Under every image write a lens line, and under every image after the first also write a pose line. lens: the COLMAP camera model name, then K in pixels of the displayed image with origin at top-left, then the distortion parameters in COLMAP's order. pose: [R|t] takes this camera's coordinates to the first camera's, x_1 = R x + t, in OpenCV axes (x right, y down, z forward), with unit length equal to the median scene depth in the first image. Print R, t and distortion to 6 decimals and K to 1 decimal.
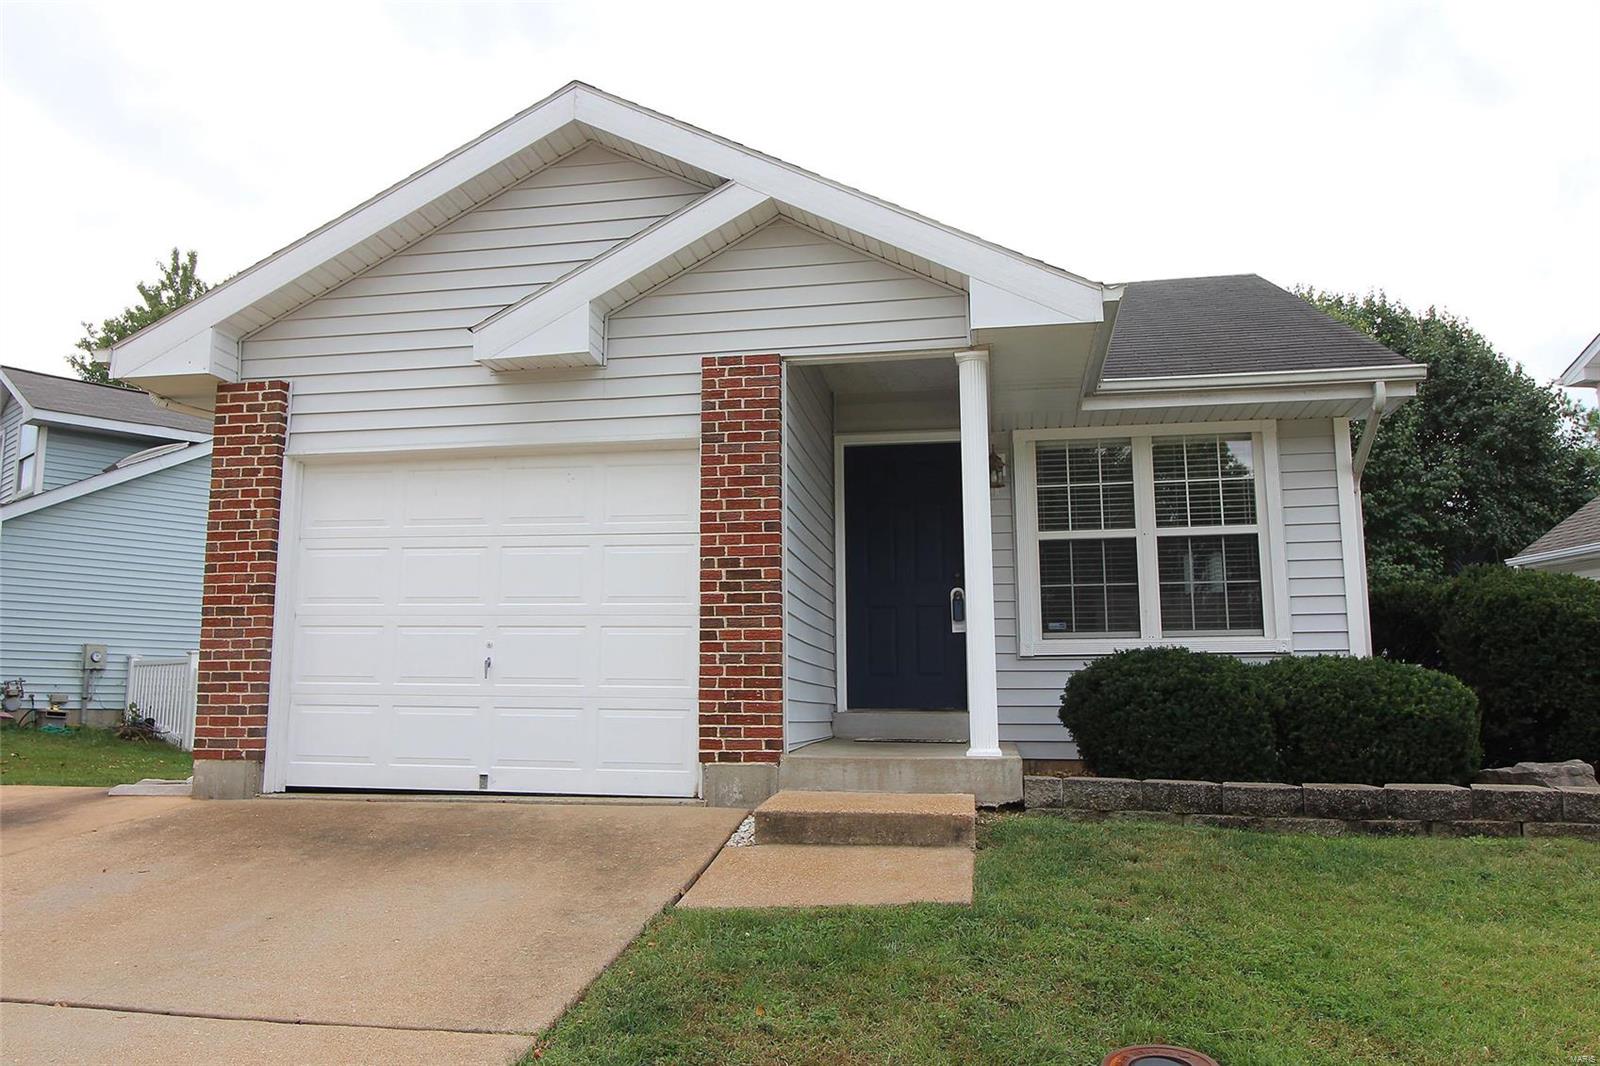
lens RADIAL K [[1202.3, 0, 764.7], [0, 1202.3, 534.2], [0, 0, 1]] dist [0.011769, 0.000124]
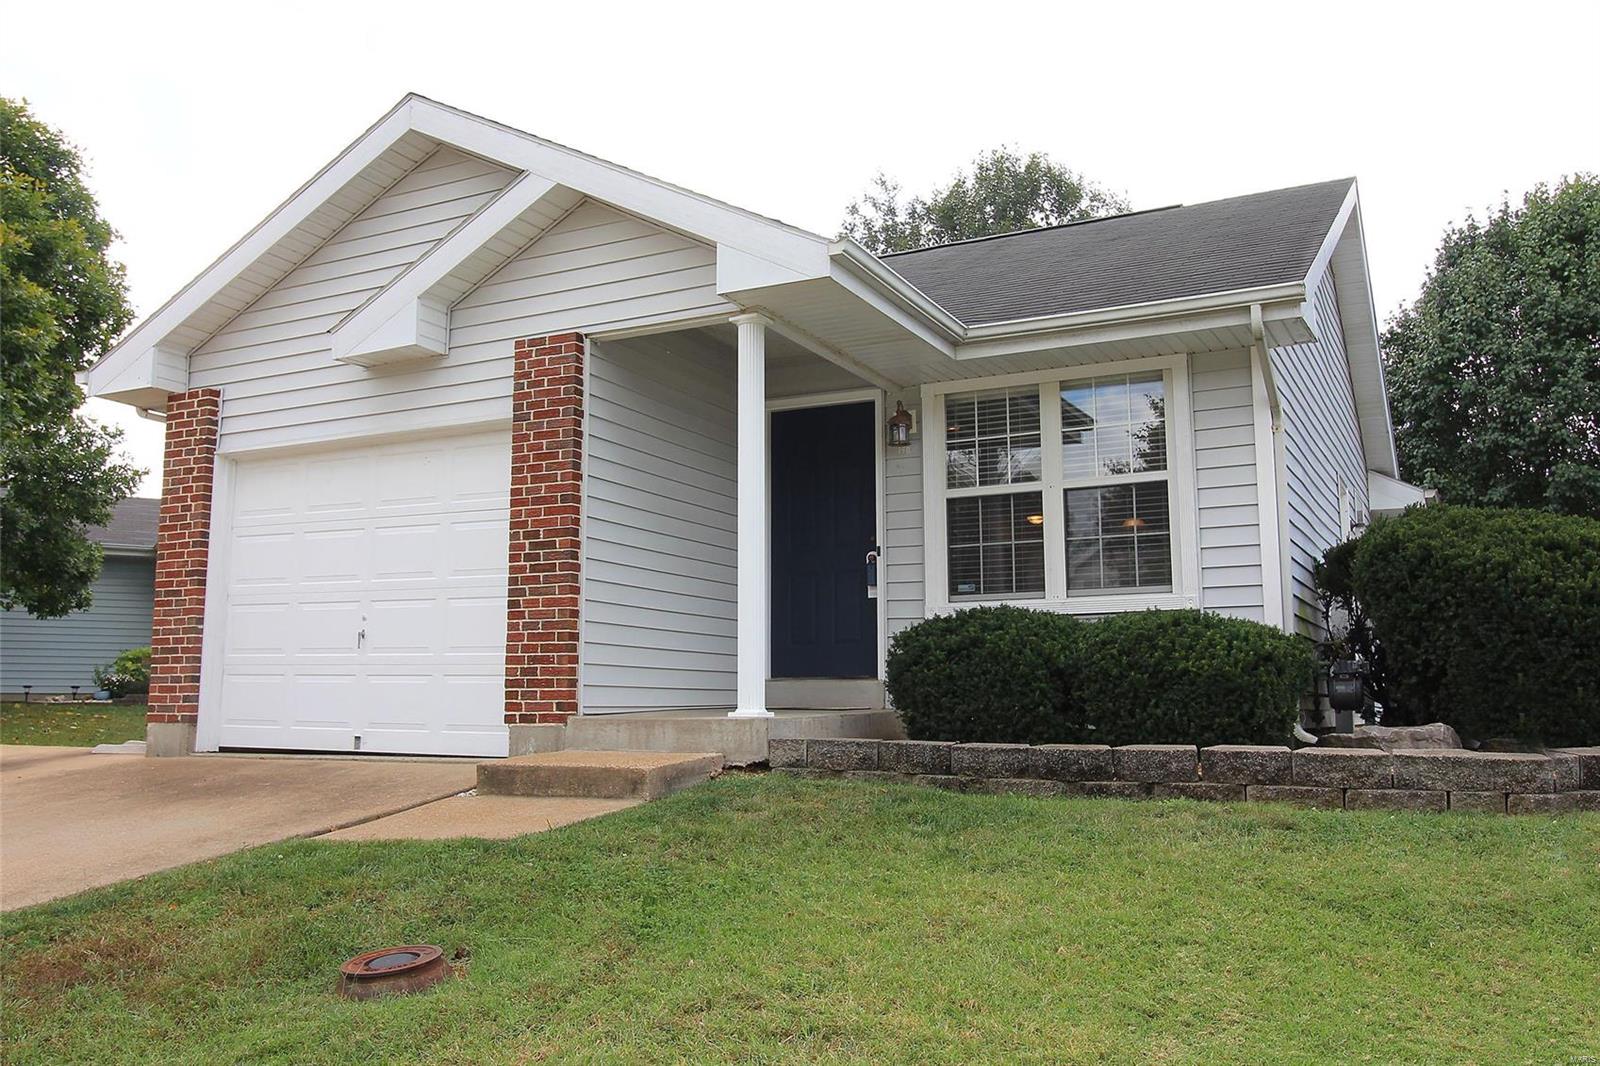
lens RADIAL K [[1323.9, 0, 794.8], [0, 1323.9, 510.1], [0, 0, 1]] dist [0.009940, 0.000480]
pose [[0.960052, -0.043097, -0.276482, 0.498691], [0.043526, 0.999042, -0.004590, 0.017105], [0.276415, -0.007628, 0.961008, -0.048994]]
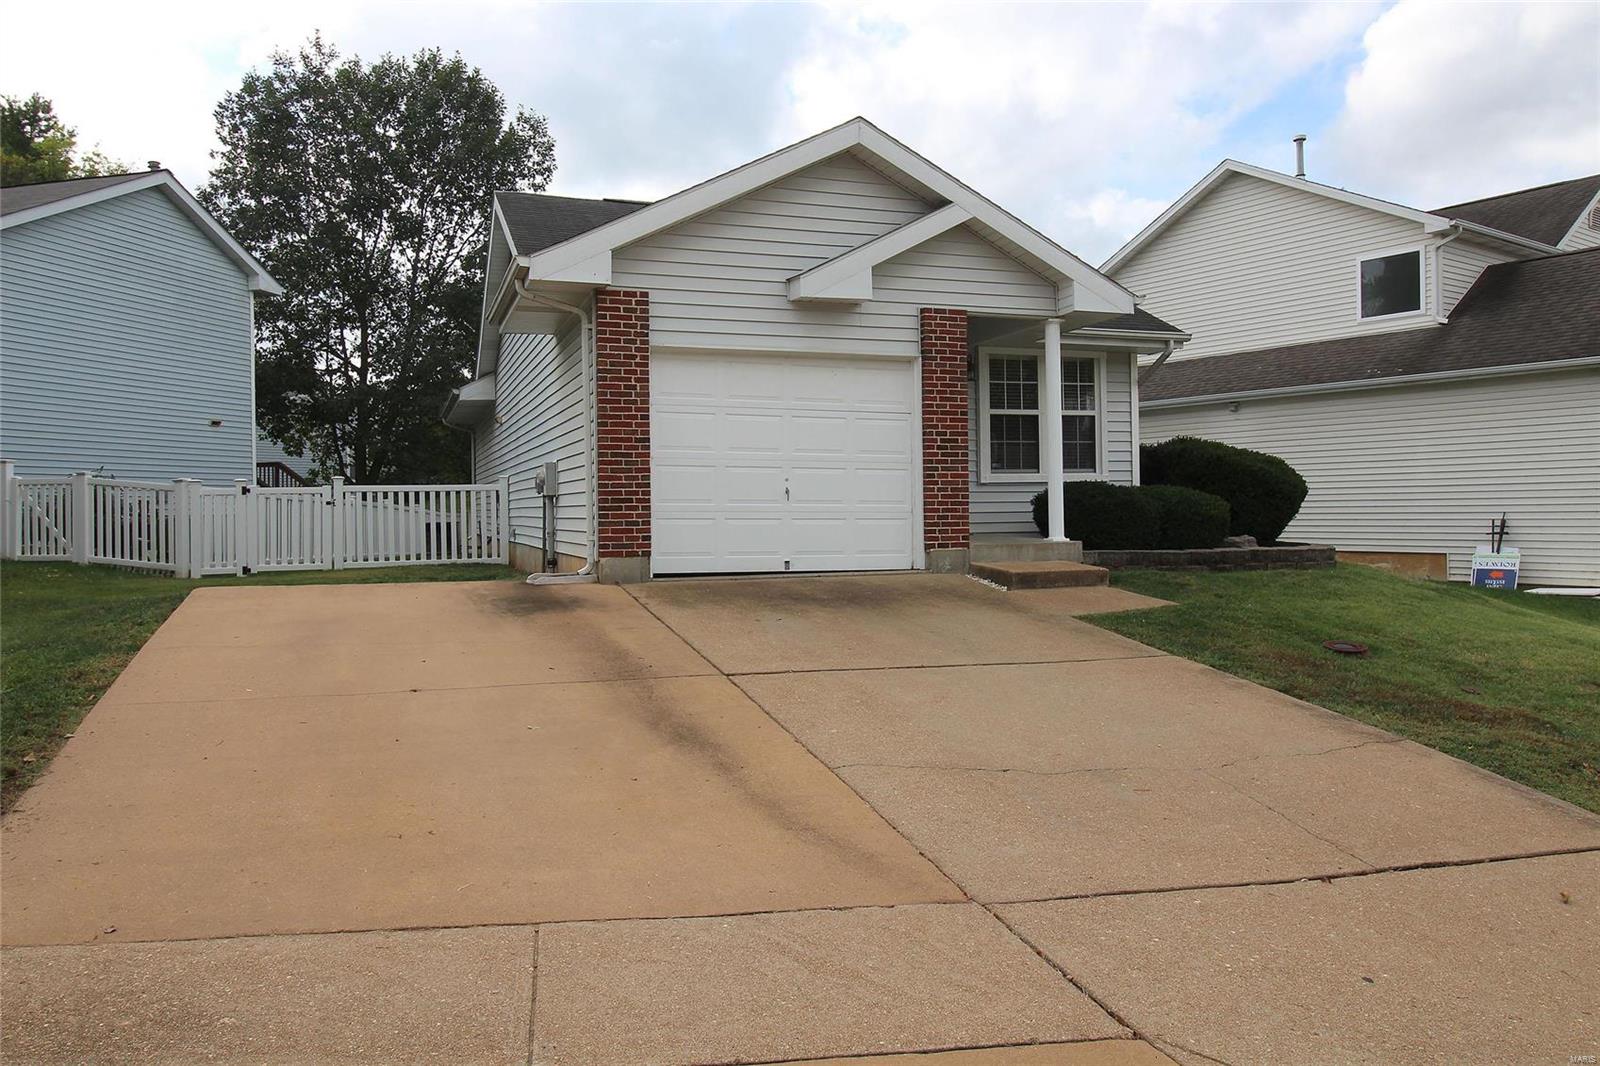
lens RADIAL K [[1138.0, 0, 800.1], [0, 1138.0, 506.5], [0, 0, 1]] dist [0.000496, -0.000176]
pose [[0.857473, -0.009727, 0.514437, -1.005563], [-0.065278, 0.989686, 0.127518, -0.064918], [-0.510372, -0.142925, 0.847994, -0.275672]]
